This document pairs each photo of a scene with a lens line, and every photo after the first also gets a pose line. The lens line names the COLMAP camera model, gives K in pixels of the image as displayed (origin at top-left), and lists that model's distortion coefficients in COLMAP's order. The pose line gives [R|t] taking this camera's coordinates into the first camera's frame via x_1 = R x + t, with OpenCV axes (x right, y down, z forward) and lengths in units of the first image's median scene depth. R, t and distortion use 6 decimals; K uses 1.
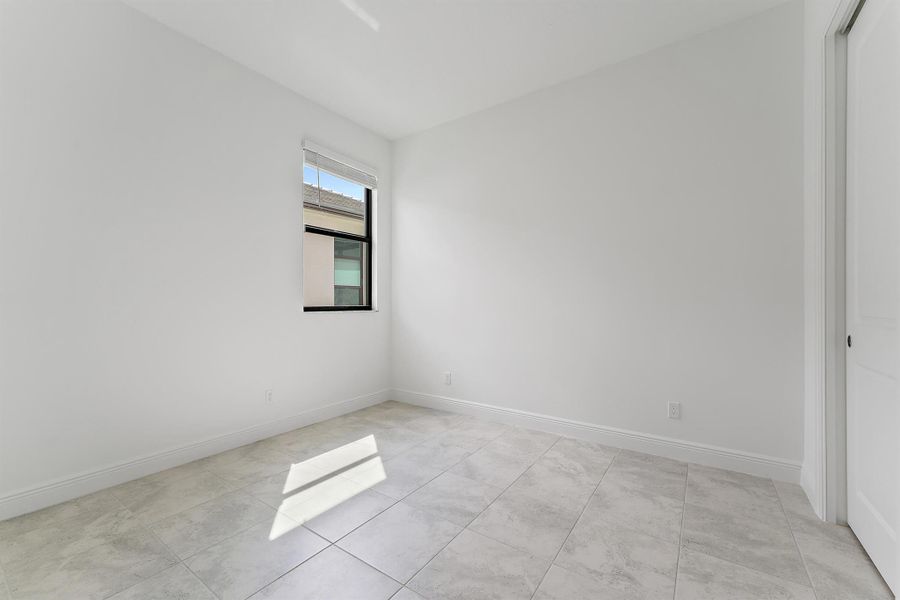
lens RADIAL K [[364.5, 0, 451.1], [0, 364.5, 298.3], [0, 0, 1]] dist [0.001418, -0.000127]
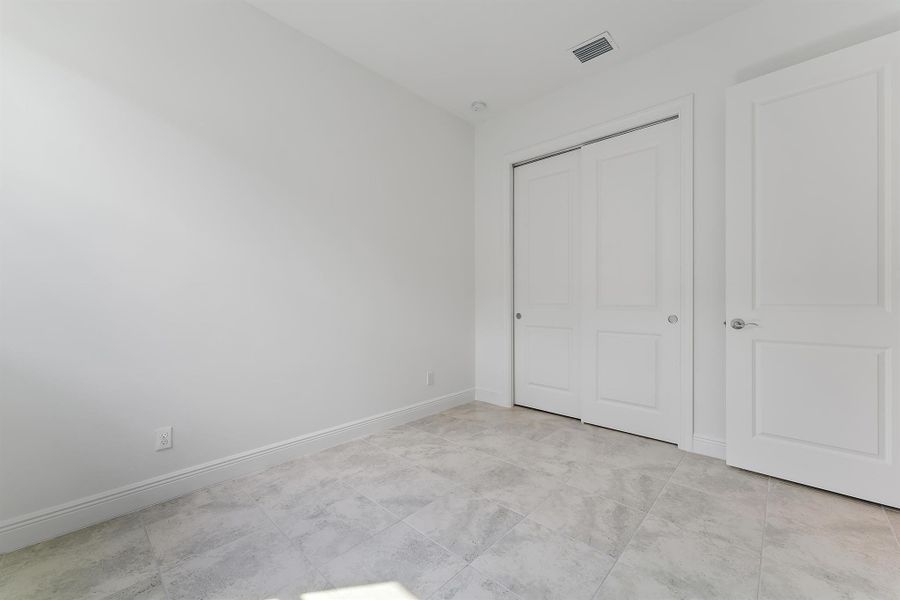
lens RADIAL K [[364.5, 0, 451.3], [0, 364.5, 299.1], [0, 0, 1]] dist [0.001418, -0.000127]
pose [[0.136253, 0.000578, 0.990674, -0.714600], [-0.011290, 0.999936, 0.000969, 0.015525], [-0.990610, -0.011317, 0.136251, 0.766070]]
